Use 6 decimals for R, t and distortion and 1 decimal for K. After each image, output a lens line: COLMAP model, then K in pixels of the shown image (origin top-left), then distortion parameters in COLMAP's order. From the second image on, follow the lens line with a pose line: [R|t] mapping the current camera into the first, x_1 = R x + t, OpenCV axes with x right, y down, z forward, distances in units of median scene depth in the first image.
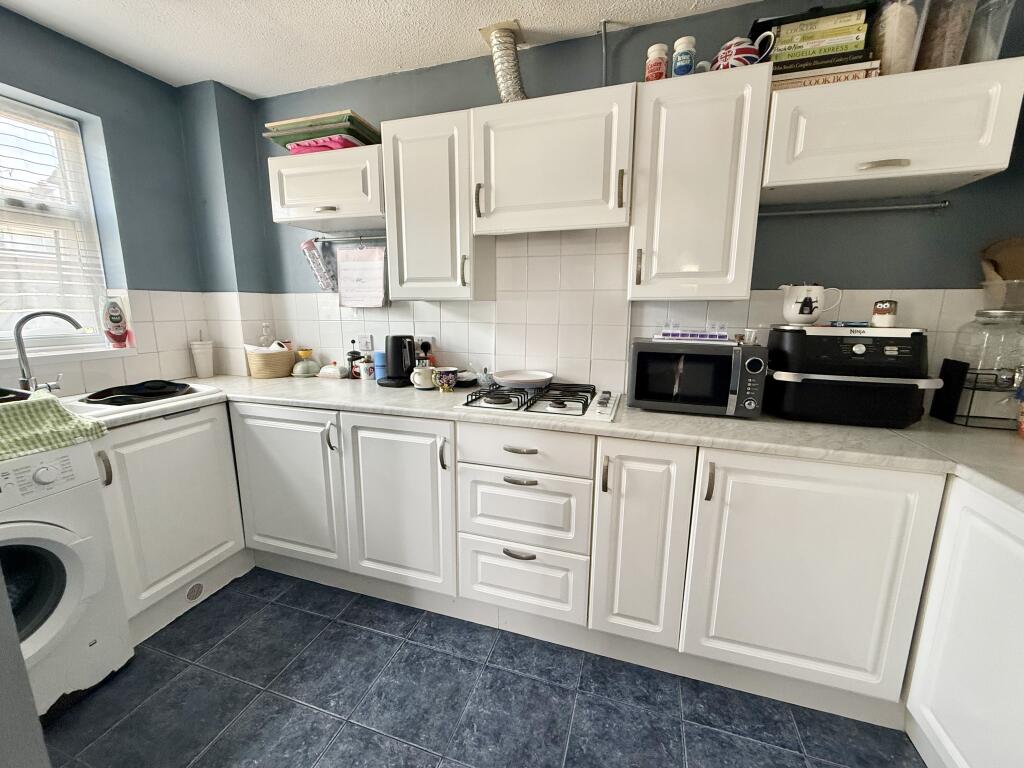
lens RADIAL K [[403.8, 0, 510.7], [0, 403.8, 381.3], [0, 0, 1]] dist [-0.000986, -0.000384]
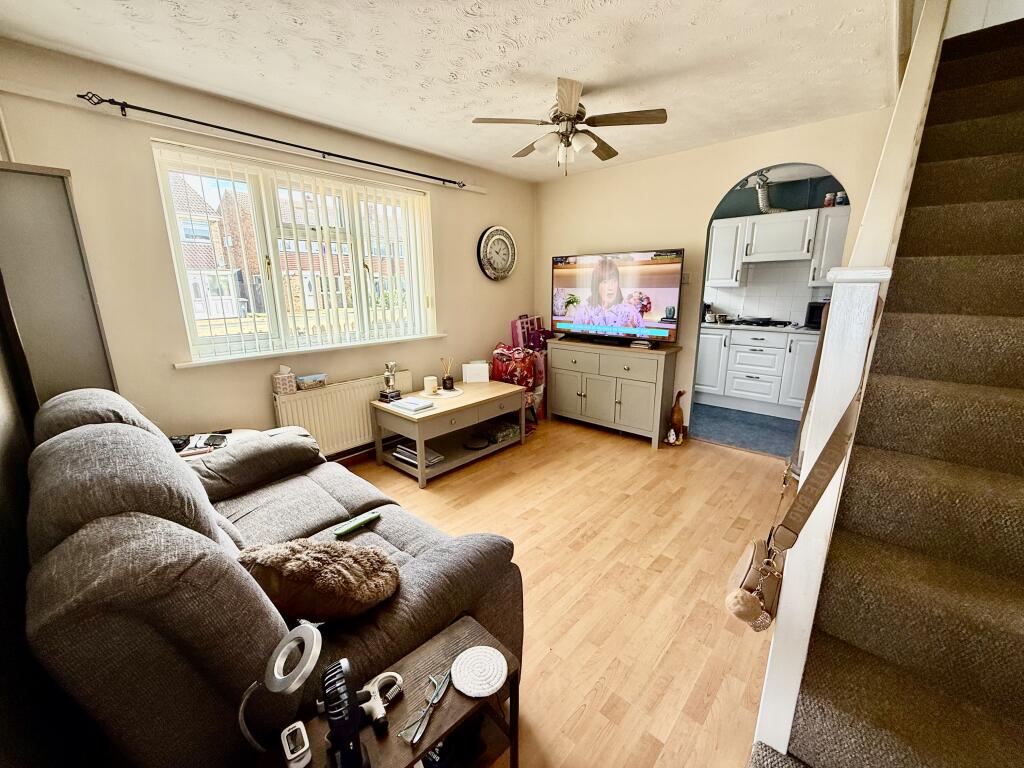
lens RADIAL K [[403.8, 0, 515.3], [0, 403.8, 384.8], [0, 0, 1]] dist [-0.000986, -0.000384]
pose [[0.909919, 0.087311, -0.405494, -0.335724], [-0.064655, 0.995501, 0.069266, 0.387156], [0.409717, -0.036809, 0.911470, -2.265579]]
